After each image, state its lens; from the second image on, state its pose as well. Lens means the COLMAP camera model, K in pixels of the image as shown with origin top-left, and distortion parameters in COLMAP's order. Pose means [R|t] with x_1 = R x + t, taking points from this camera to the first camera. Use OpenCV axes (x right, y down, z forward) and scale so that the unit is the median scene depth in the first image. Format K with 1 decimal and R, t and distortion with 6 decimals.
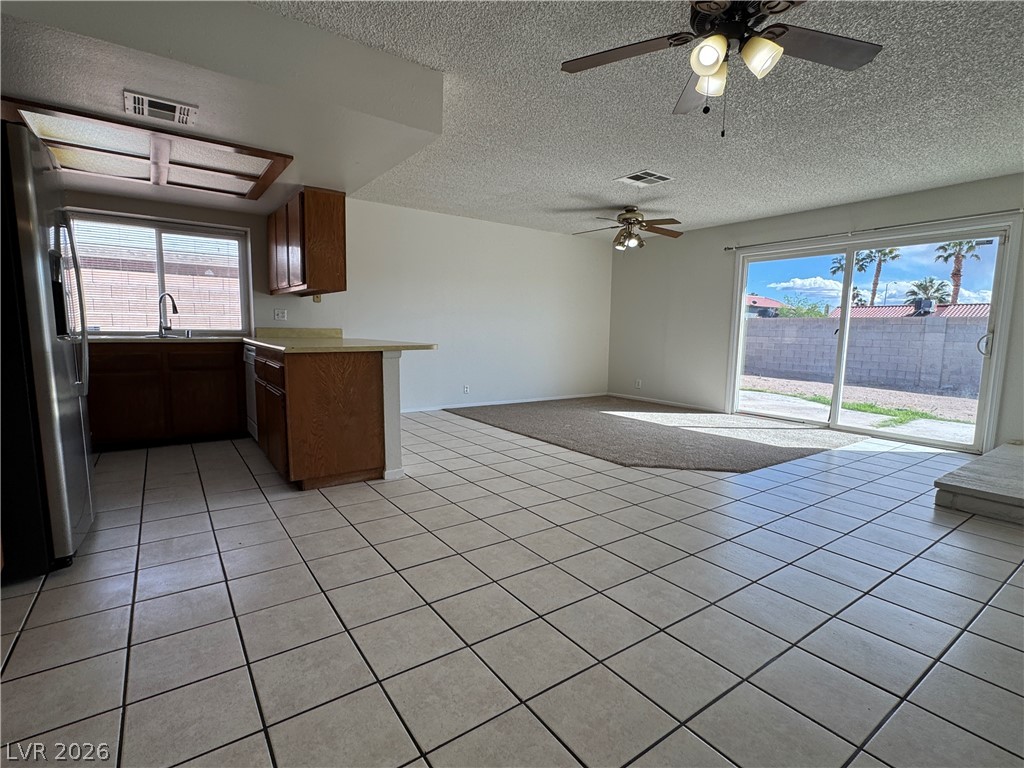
lens RADIAL K [[493.5, 0, 510.4], [0, 493.5, 381.9], [0, 0, 1]] dist [-0.003035, 0.000093]
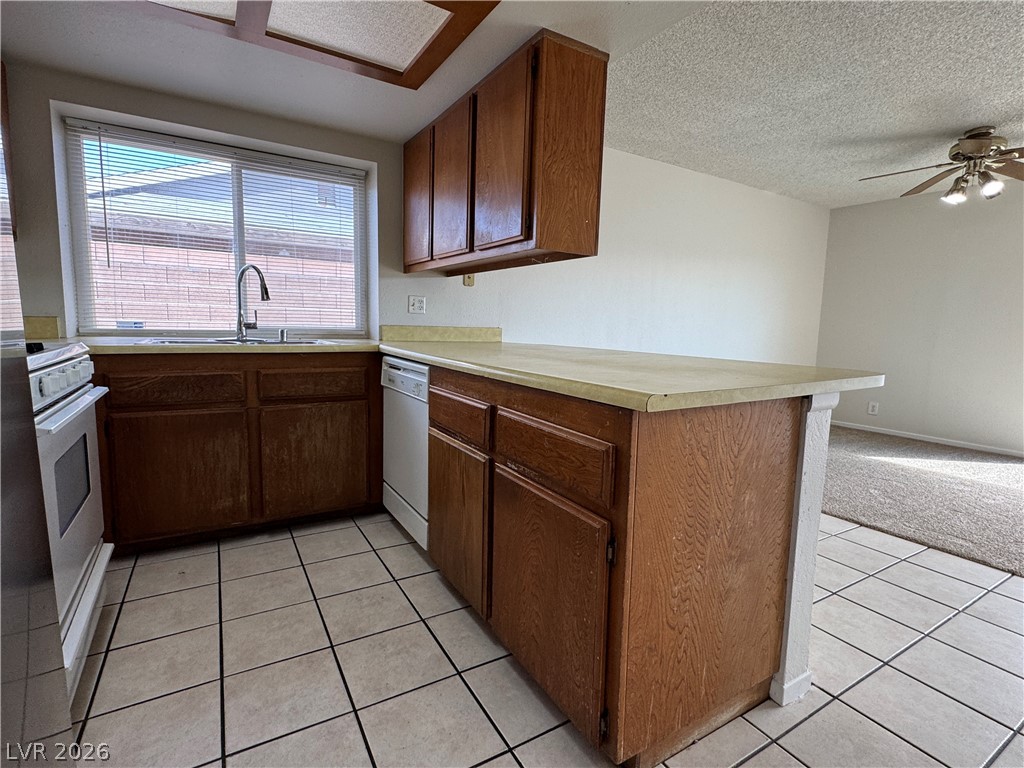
lens RADIAL K [[493.5, 0, 510.9], [0, 493.5, 384.5], [0, 0, 1]] dist [-0.003035, 0.000093]
pose [[0.996923, 0.018717, -0.076122, -0.298312], [-0.017769, 0.999756, 0.013108, -0.045291], [0.076348, -0.011715, 0.997012, 0.382925]]
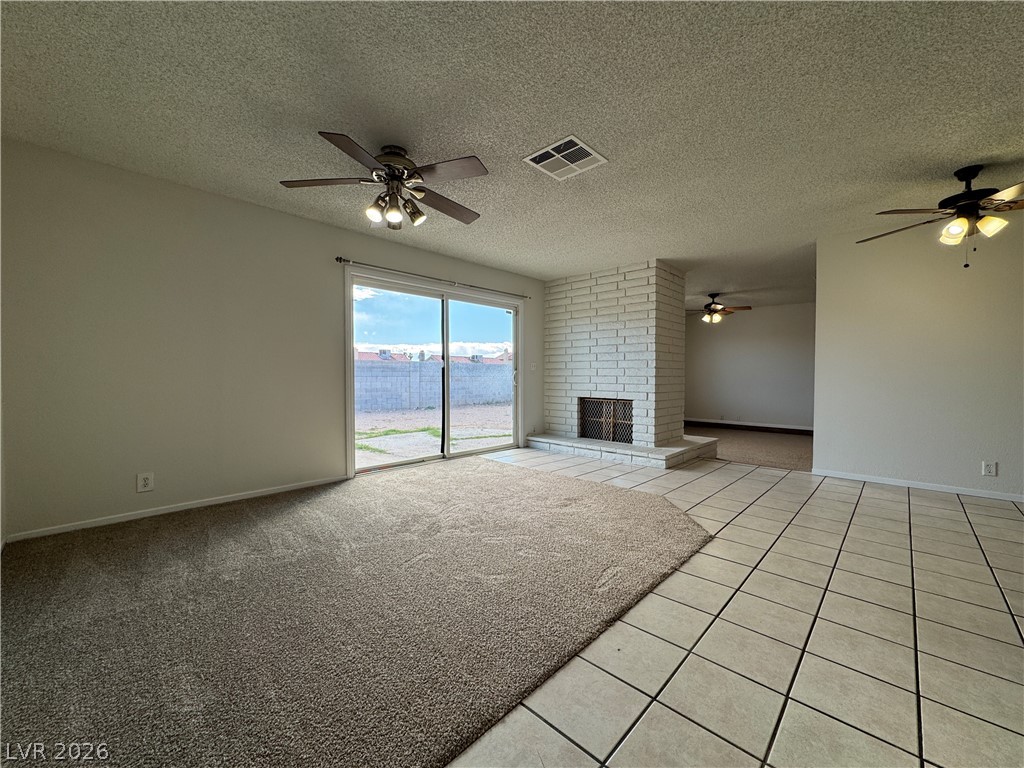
lens RADIAL K [[408.1, 0, 512.7], [0, 408.1, 386.7], [0, 0, 1]] dist [-0.004925, 0.000269]
pose [[-0.188600, -0.048167, 0.980872, -0.263319], [0.096588, 0.993044, 0.067336, -0.115946], [-0.977293, 0.107440, -0.182636, 1.061074]]
